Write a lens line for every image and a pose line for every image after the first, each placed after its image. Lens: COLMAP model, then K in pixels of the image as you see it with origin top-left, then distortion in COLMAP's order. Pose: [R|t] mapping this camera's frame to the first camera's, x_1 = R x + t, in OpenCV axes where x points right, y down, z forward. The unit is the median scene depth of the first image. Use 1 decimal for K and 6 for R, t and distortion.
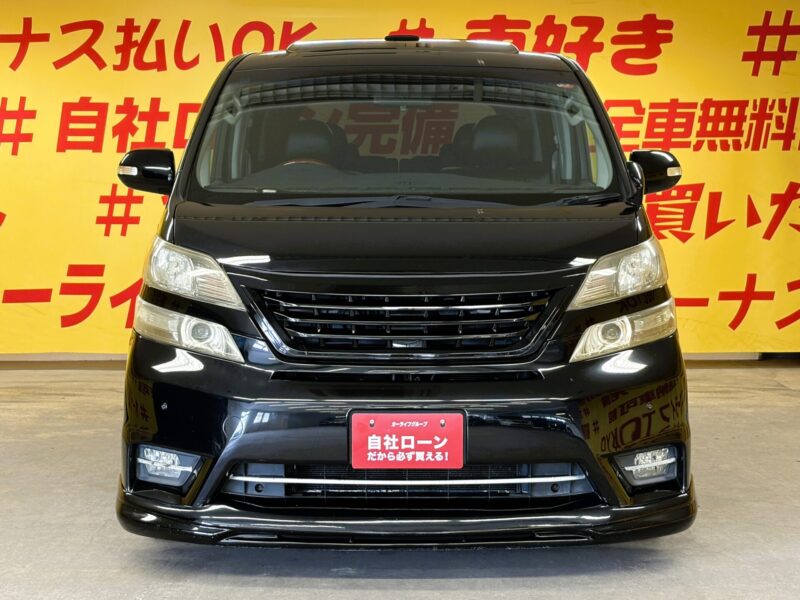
lens RADIAL K [[1551.0, 0, 400.0], [0, 1551.0, 300.0], [0, 0, 1]] dist [0.229122, -0.774751]
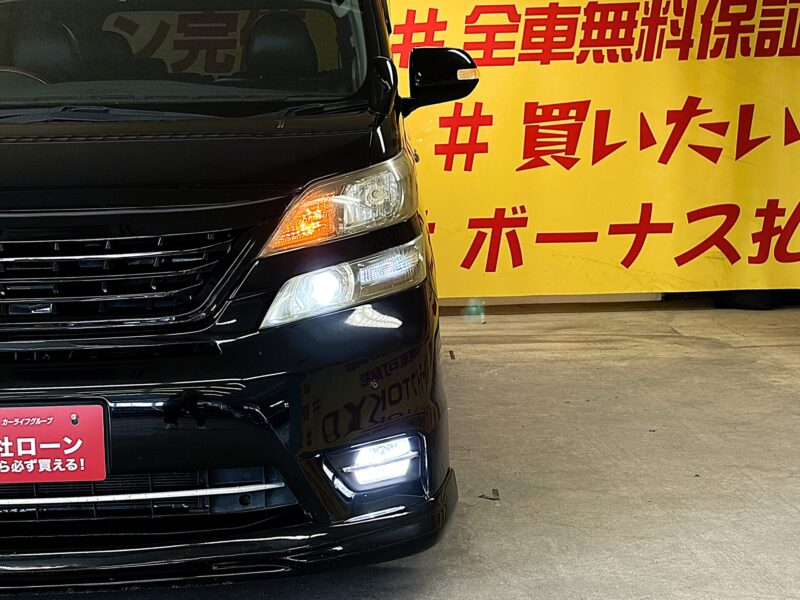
lens RADIAL K [[1551.0, 0, 400.0], [0, 1551.0, 300.0], [0, 0, 1]] dist [0.229122, -0.774751]
pose [[0.999720, -0.022760, 0.006514, 0.084113], [0.022487, 0.998971, 0.039398, -0.000300], [-0.007404, -0.039240, 0.999202, 0.134546]]
